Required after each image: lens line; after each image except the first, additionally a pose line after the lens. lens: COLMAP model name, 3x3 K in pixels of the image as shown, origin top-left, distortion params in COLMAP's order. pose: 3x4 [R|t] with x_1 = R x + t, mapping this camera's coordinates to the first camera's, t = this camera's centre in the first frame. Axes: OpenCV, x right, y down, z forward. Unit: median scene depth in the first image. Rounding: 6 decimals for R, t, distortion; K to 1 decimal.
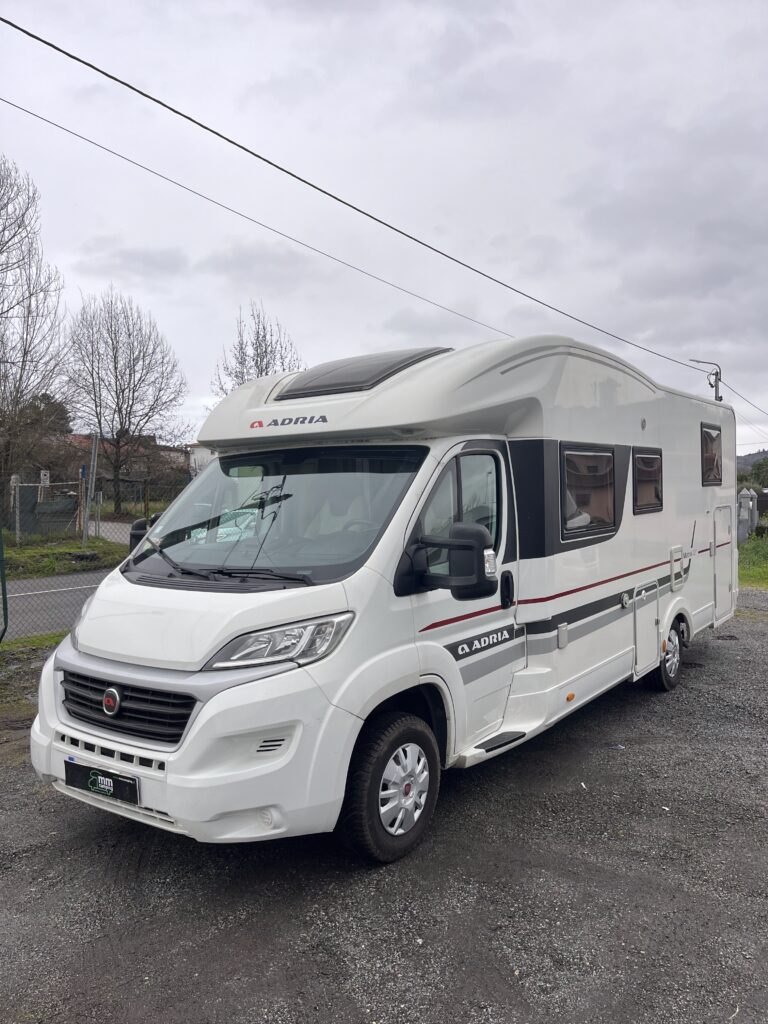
lens RADIAL K [[774.8, 0, 394.2], [0, 774.8, 513.0], [0, 0, 1]] dist [0.037868, -0.037851]
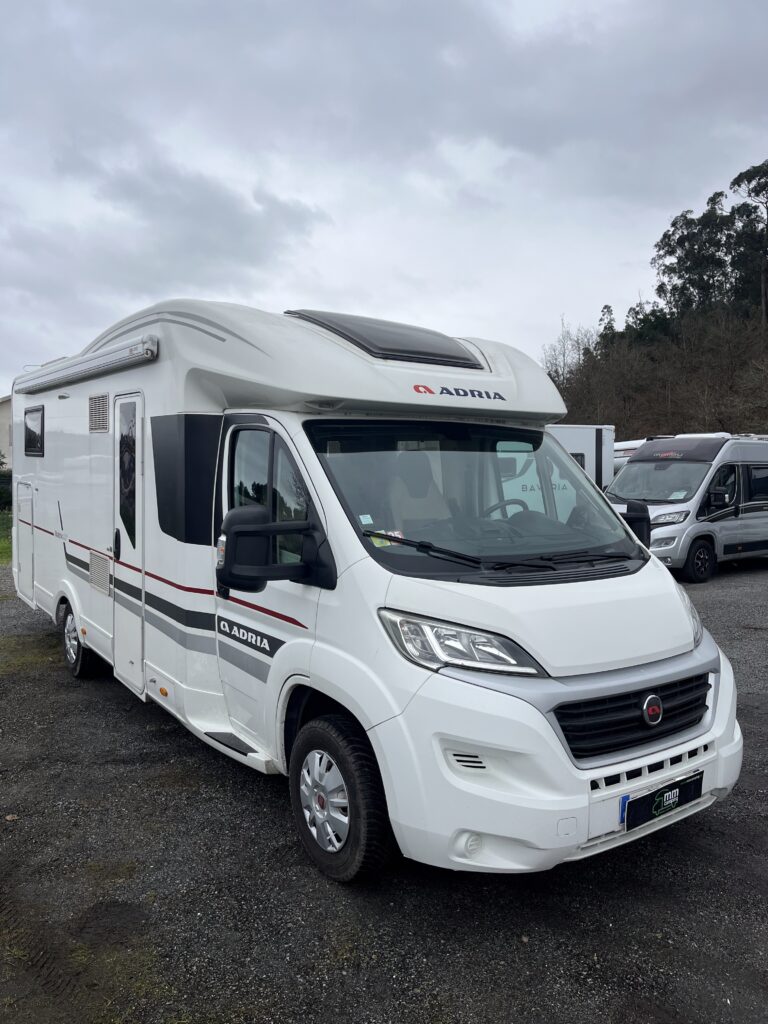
lens RADIAL K [[774.8, 0, 380.4], [0, 774.8, 507.6], [0, 0, 1]] dist [0.037868, -0.037851]
pose [[0.330357, -0.031344, 0.943335, -1.040244], [-0.001170, 0.999434, 0.033618, -0.014645], [-0.943855, -0.012209, 0.330134, 0.804066]]
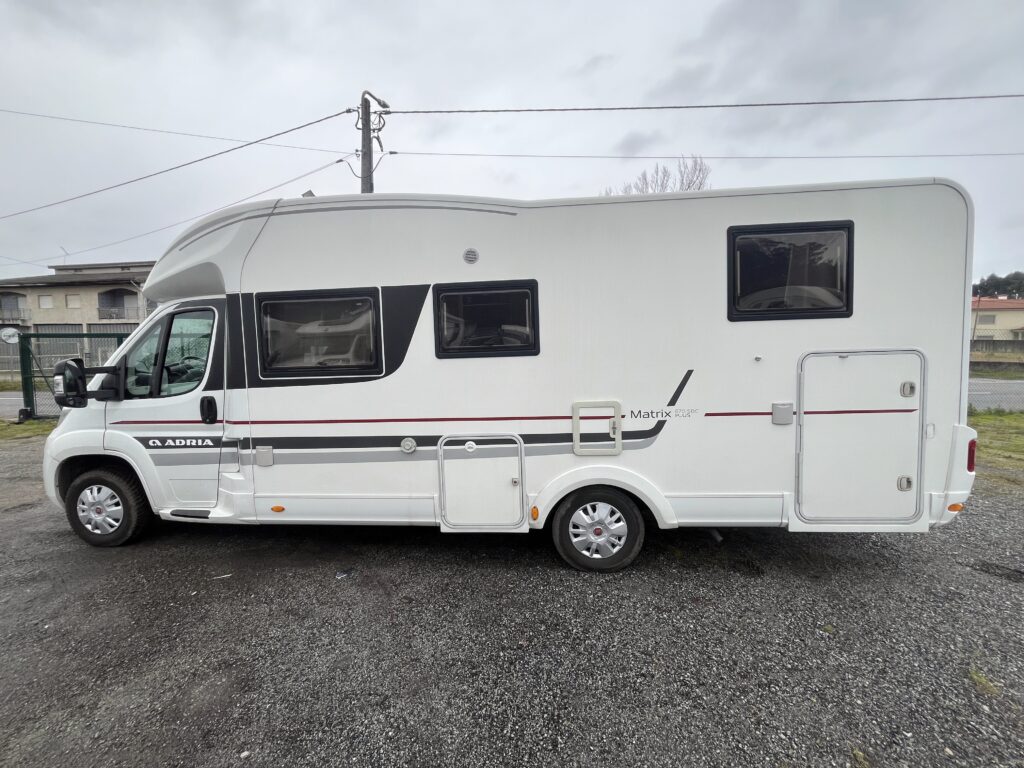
lens RADIAL K [[411.7, 0, 510.7], [0, 411.7, 383.1], [0, 0, 1]] dist [-0.002335, -0.000435]
pose [[0.517025, 0.066663, -0.853370, 1.072422], [-0.012483, 0.997444, 0.070355, -0.005987], [0.855879, -0.025723, 0.516536, 1.125624]]
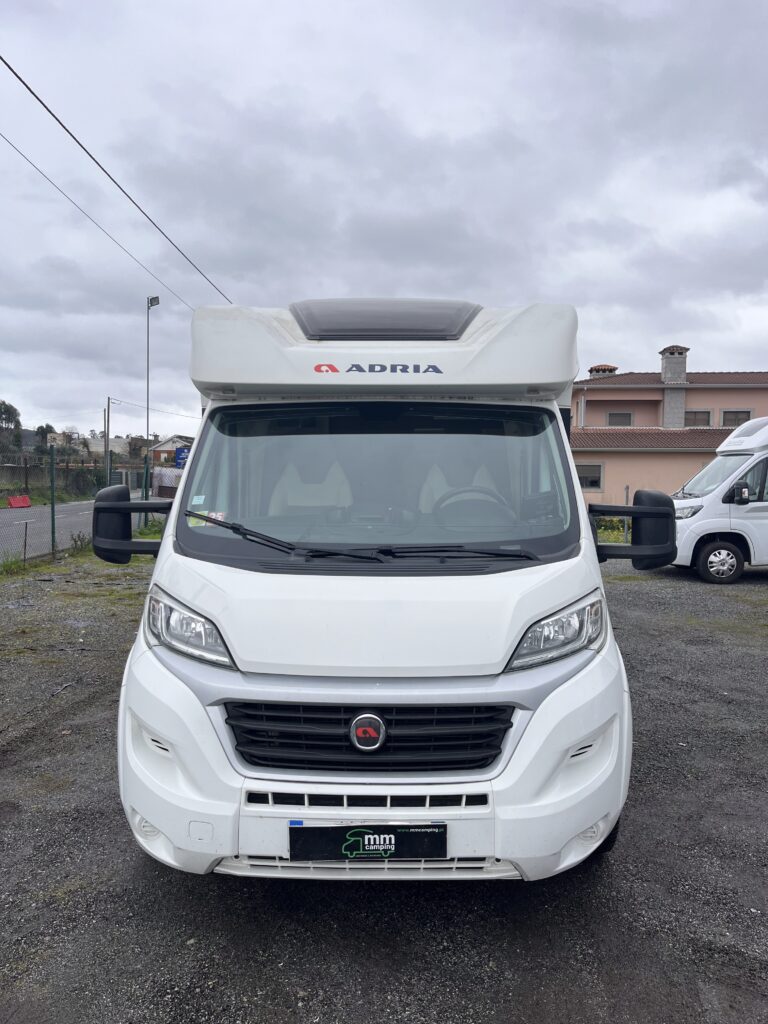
lens RADIAL K [[774.8, 0, 391.4], [0, 774.8, 511.9], [0, 0, 1]] dist [0.037868, -0.037851]
pose [[0.825731, -0.016522, 0.563822, -0.605326], [-0.003784, 0.999386, 0.034828, 0.006424], [-0.564052, -0.030892, 0.825161, 0.310231]]
